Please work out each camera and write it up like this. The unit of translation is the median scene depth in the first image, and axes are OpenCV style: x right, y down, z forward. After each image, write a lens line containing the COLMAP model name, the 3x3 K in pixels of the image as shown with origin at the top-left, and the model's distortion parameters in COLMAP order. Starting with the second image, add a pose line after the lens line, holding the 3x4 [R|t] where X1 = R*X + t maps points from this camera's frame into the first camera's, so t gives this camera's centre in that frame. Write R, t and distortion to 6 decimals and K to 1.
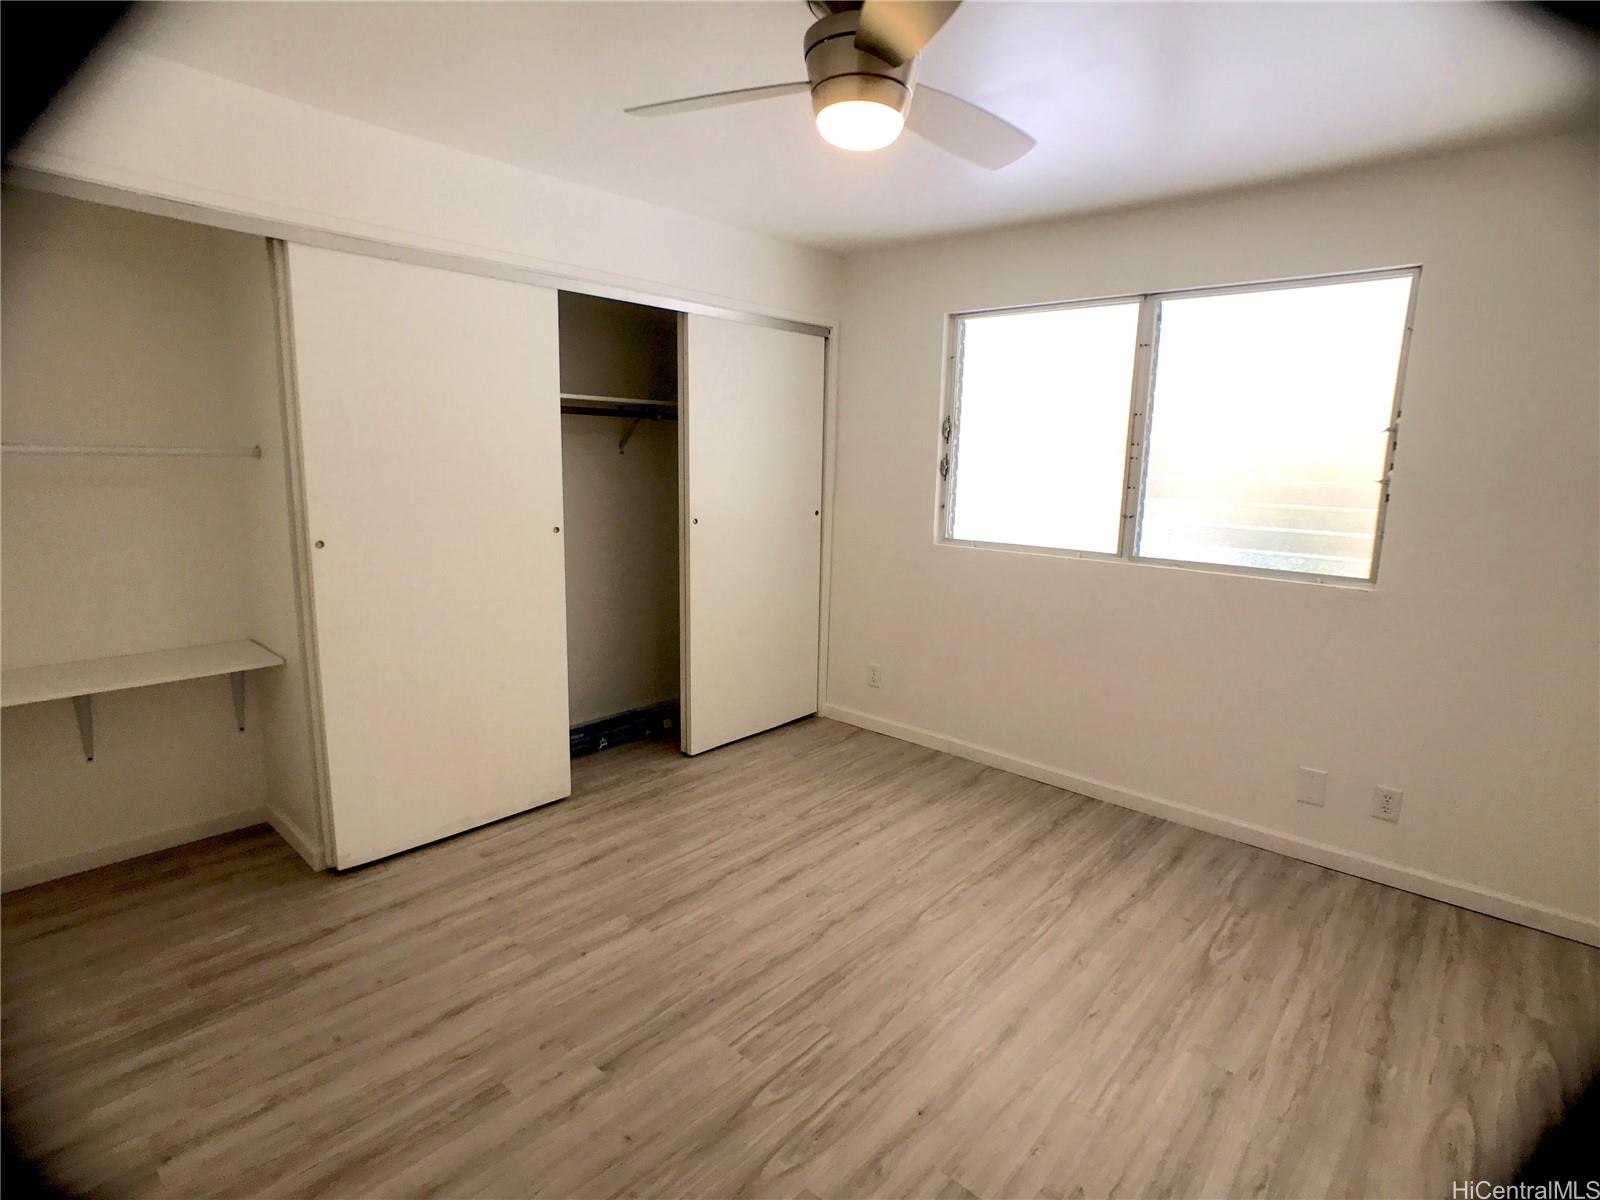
lens RADIAL K [[830.8, 0, 798.1], [0, 830.8, 608.6], [0, 0, 1]] dist [-0.037645, 0.024950]
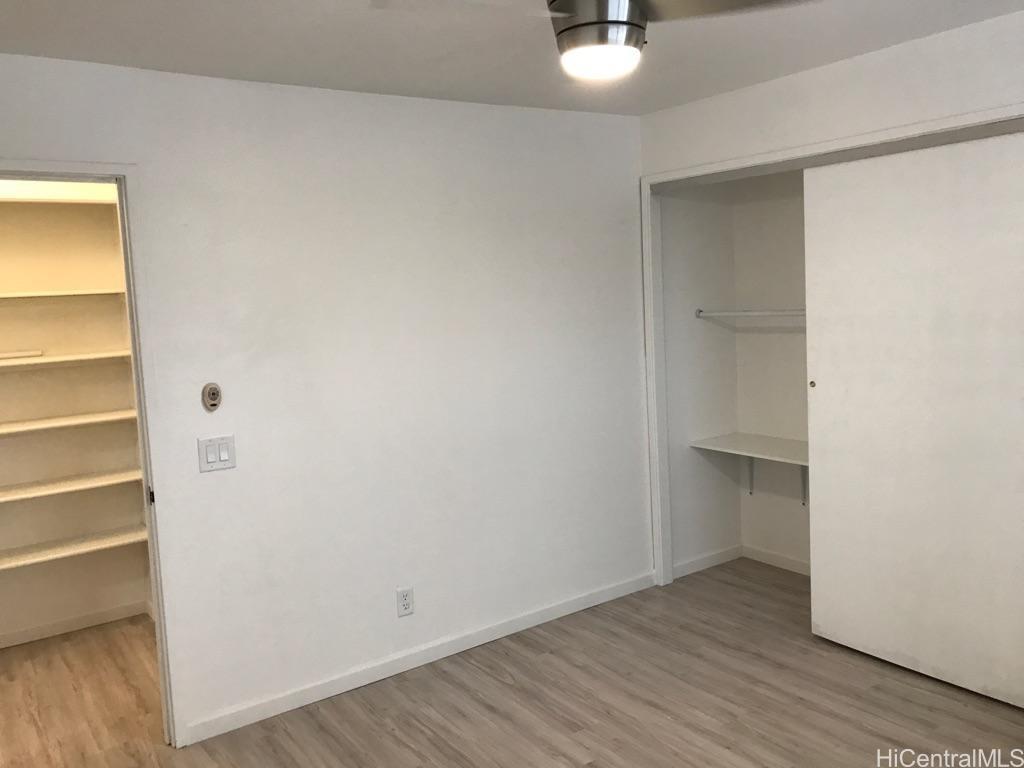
lens RADIAL K [[846.6, 0, 511.5], [0, 846.6, 379.9], [0, 0, 1]] dist [0.007097, 0.001523]
pose [[-0.240048, 0.091411, -0.966448, 0.933099], [-0.129454, 0.983651, 0.125193, -0.207905], [0.962091, 0.155163, -0.224290, 0.895641]]
